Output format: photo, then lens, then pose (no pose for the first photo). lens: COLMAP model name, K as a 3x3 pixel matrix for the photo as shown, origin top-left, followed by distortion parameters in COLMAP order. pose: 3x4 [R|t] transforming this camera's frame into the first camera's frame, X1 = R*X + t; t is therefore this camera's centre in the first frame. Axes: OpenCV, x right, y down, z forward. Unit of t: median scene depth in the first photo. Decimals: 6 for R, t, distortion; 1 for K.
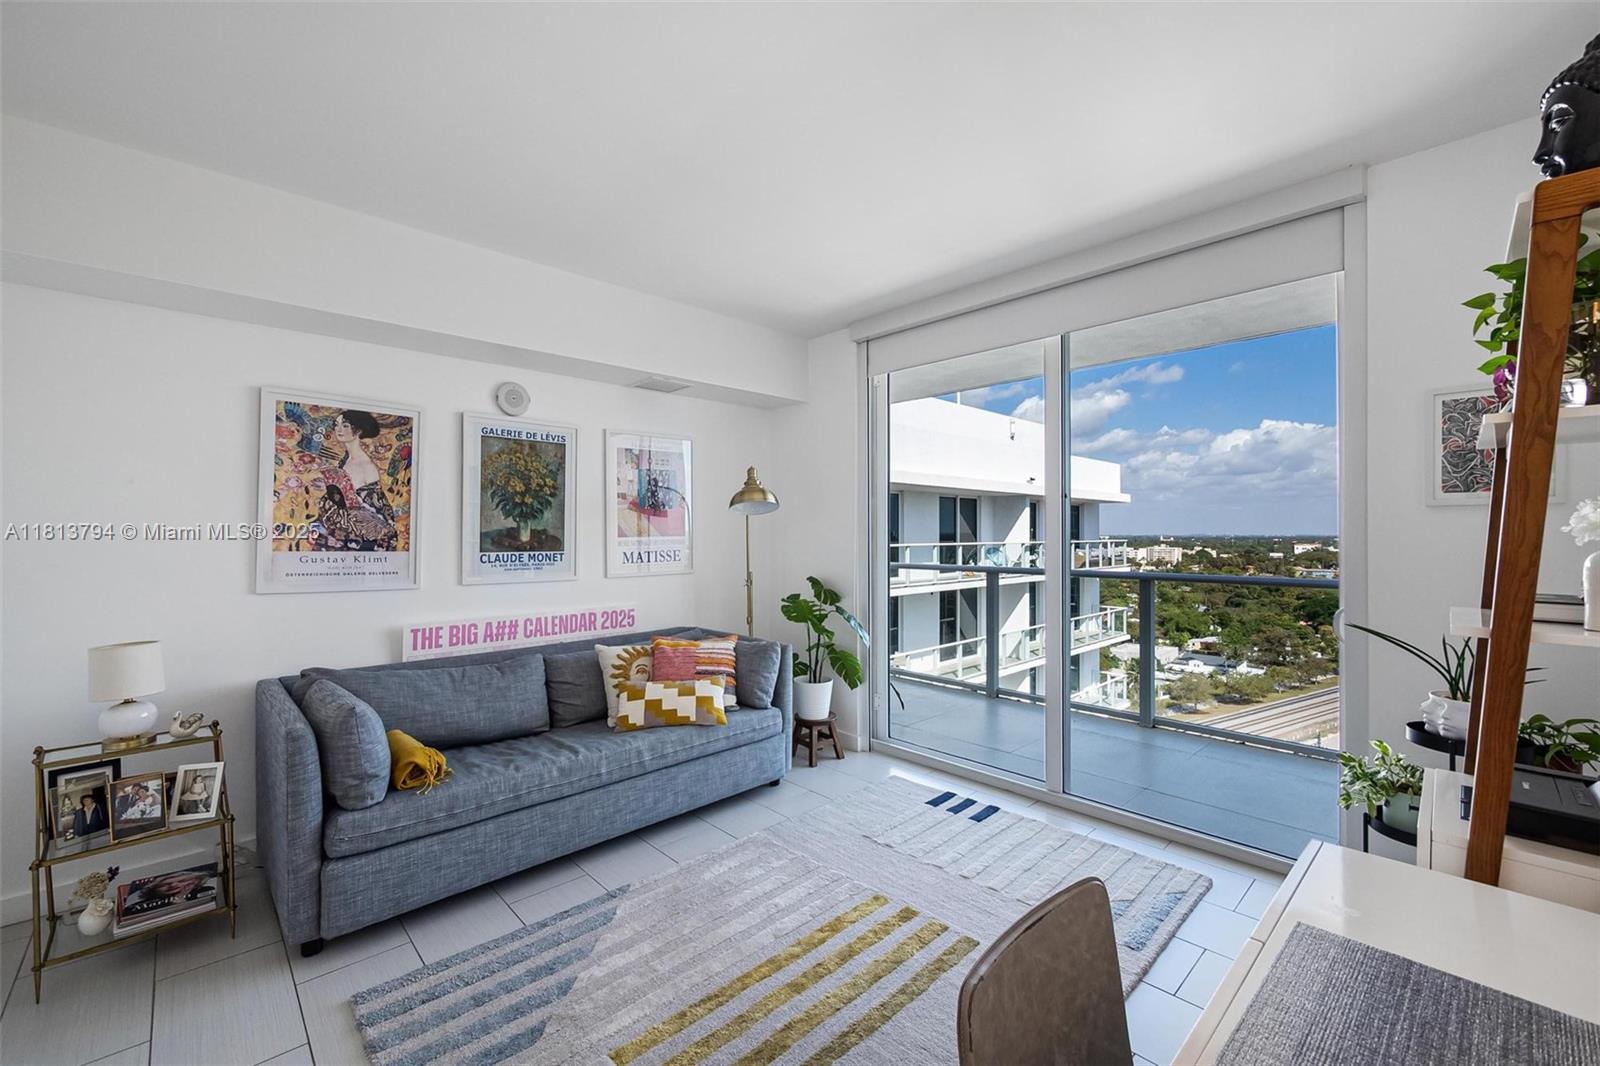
lens RADIAL K [[654.1, 0, 803.3], [0, 654.1, 528.1], [0, 0, 1]] dist [-0.010993, 0.002021]
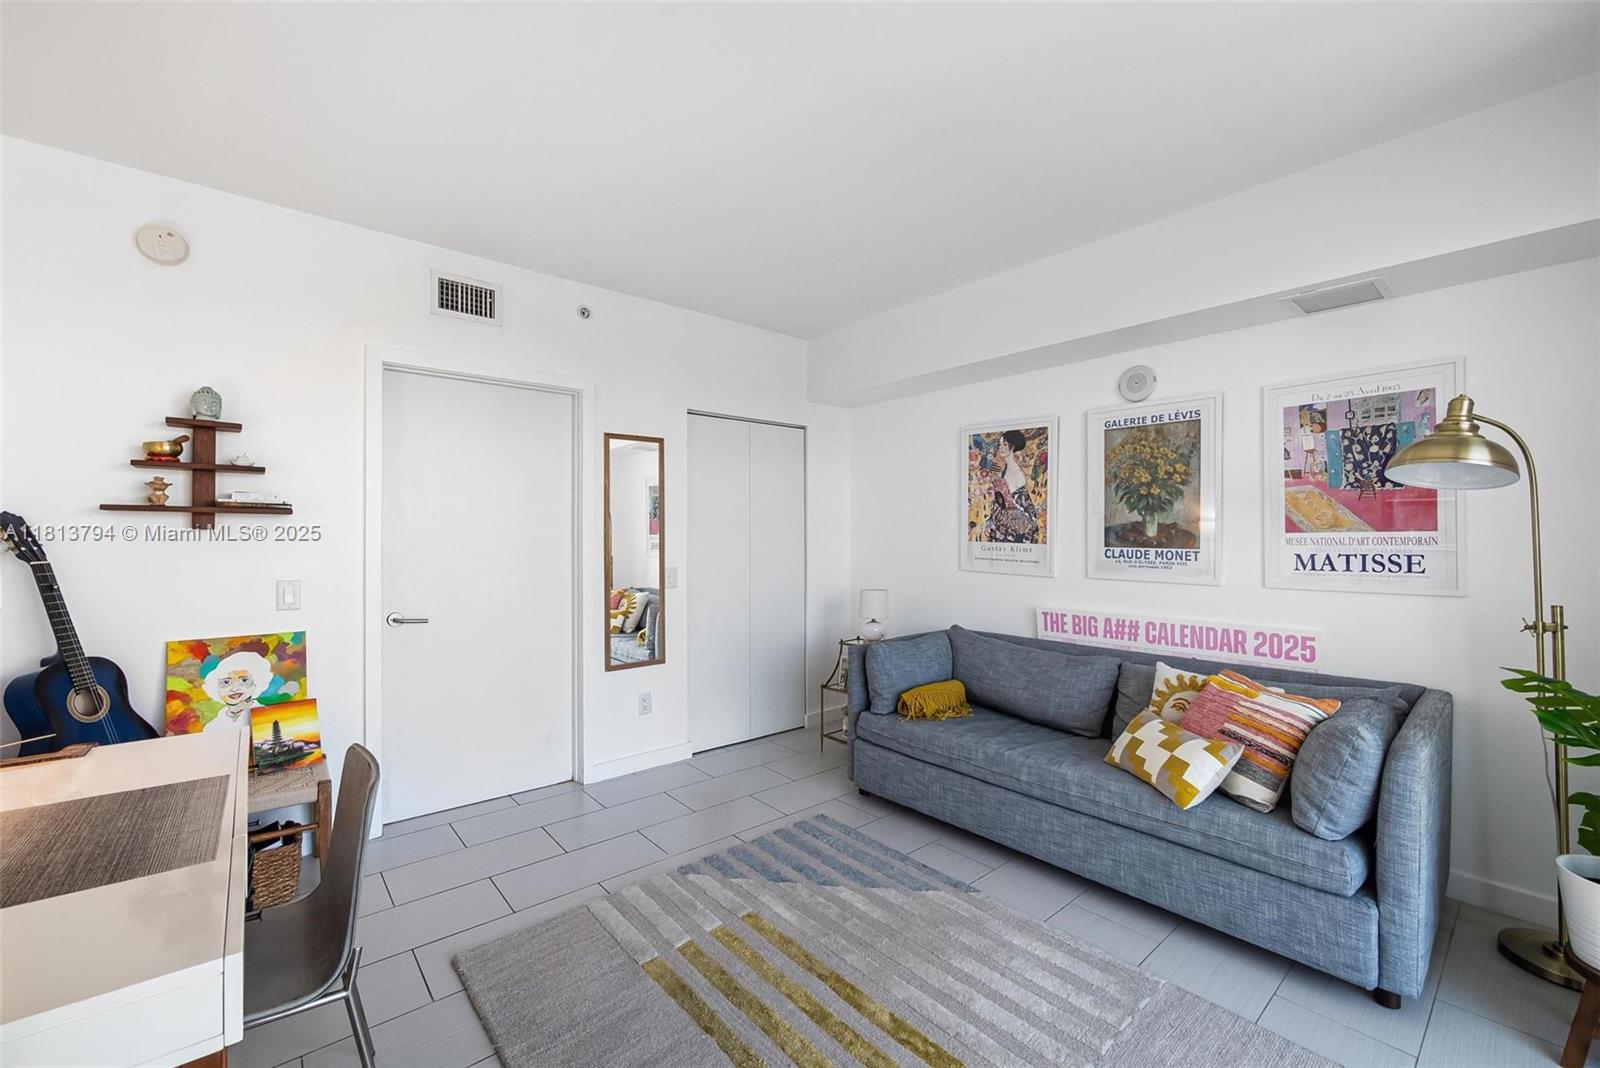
lens RADIAL K [[654.1, 0, 814.3], [0, 654.1, 535.1], [0, 0, 1]] dist [-0.010993, 0.002021]
pose [[-0.045601, 0.002925, -0.998955, 0.572910], [0.006225, 0.999977, 0.002644, 0.014826], [0.998940, -0.006098, -0.045618, 0.656618]]
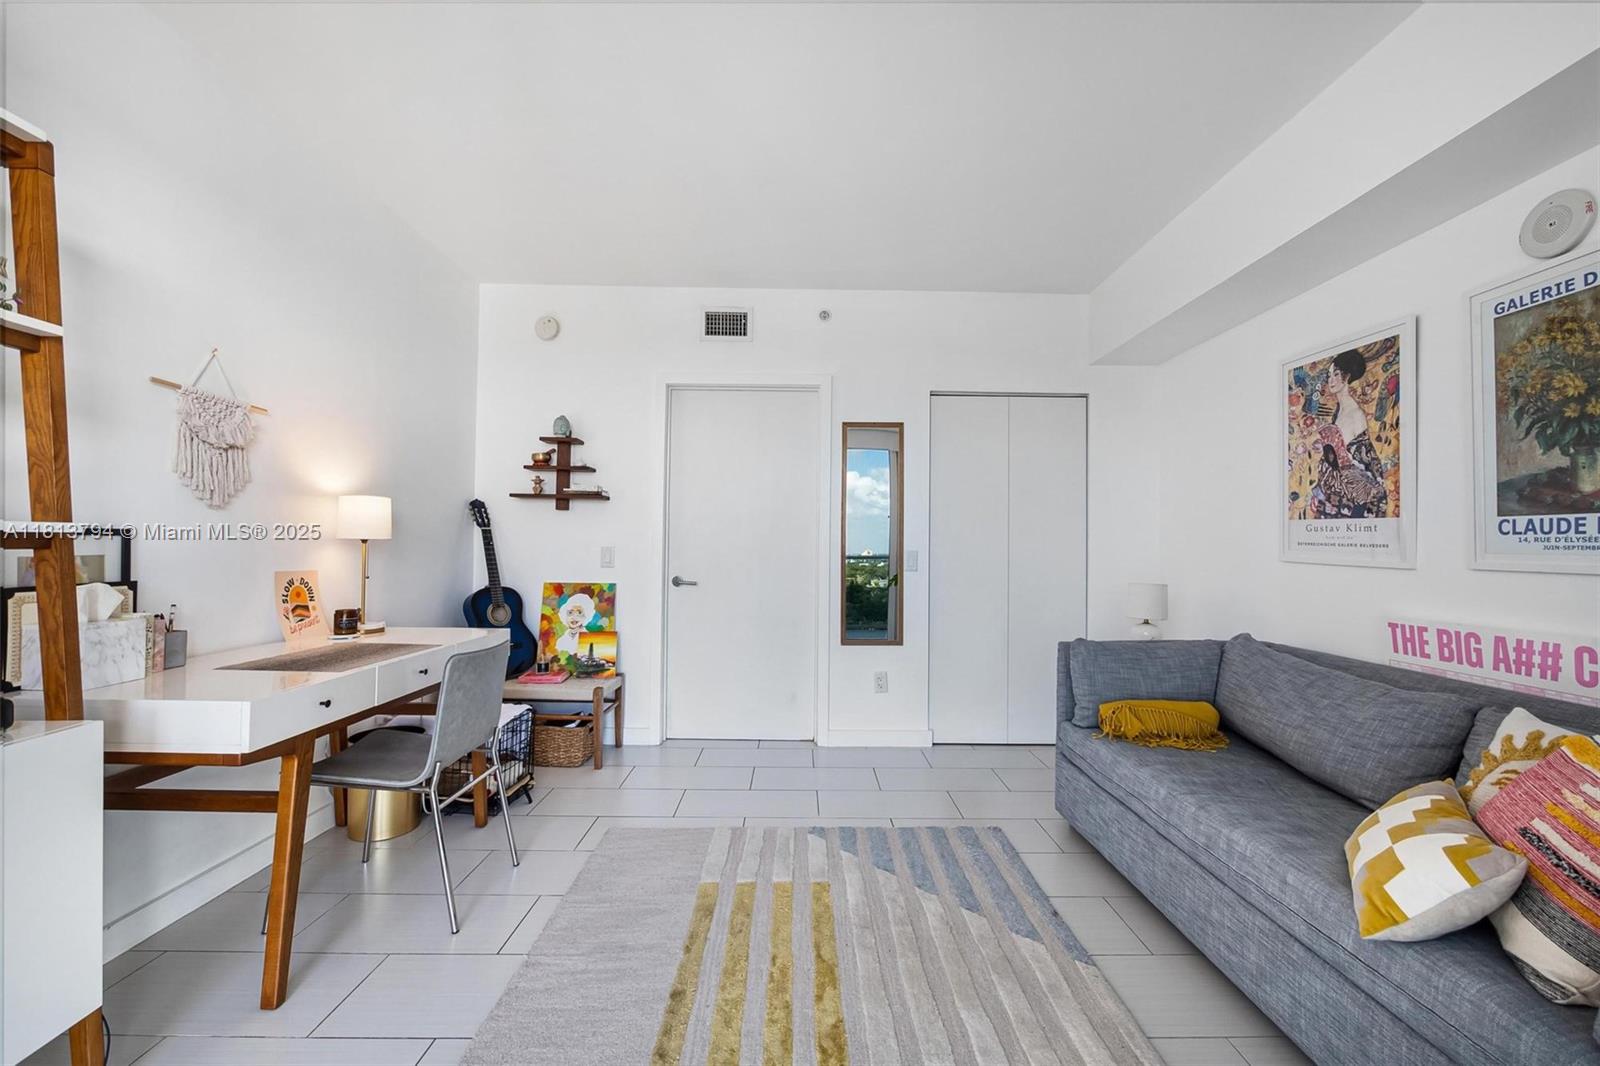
lens RADIAL K [[654.1, 0, 808.4], [0, 654.1, 533.6], [0, 0, 1]] dist [-0.010993, 0.002021]
pose [[-0.680234, -0.019962, -0.732723, 0.389168], [-0.004075, 0.999717, -0.023454, 0.075440], [0.732984, -0.012968, -0.680123, 1.028531]]
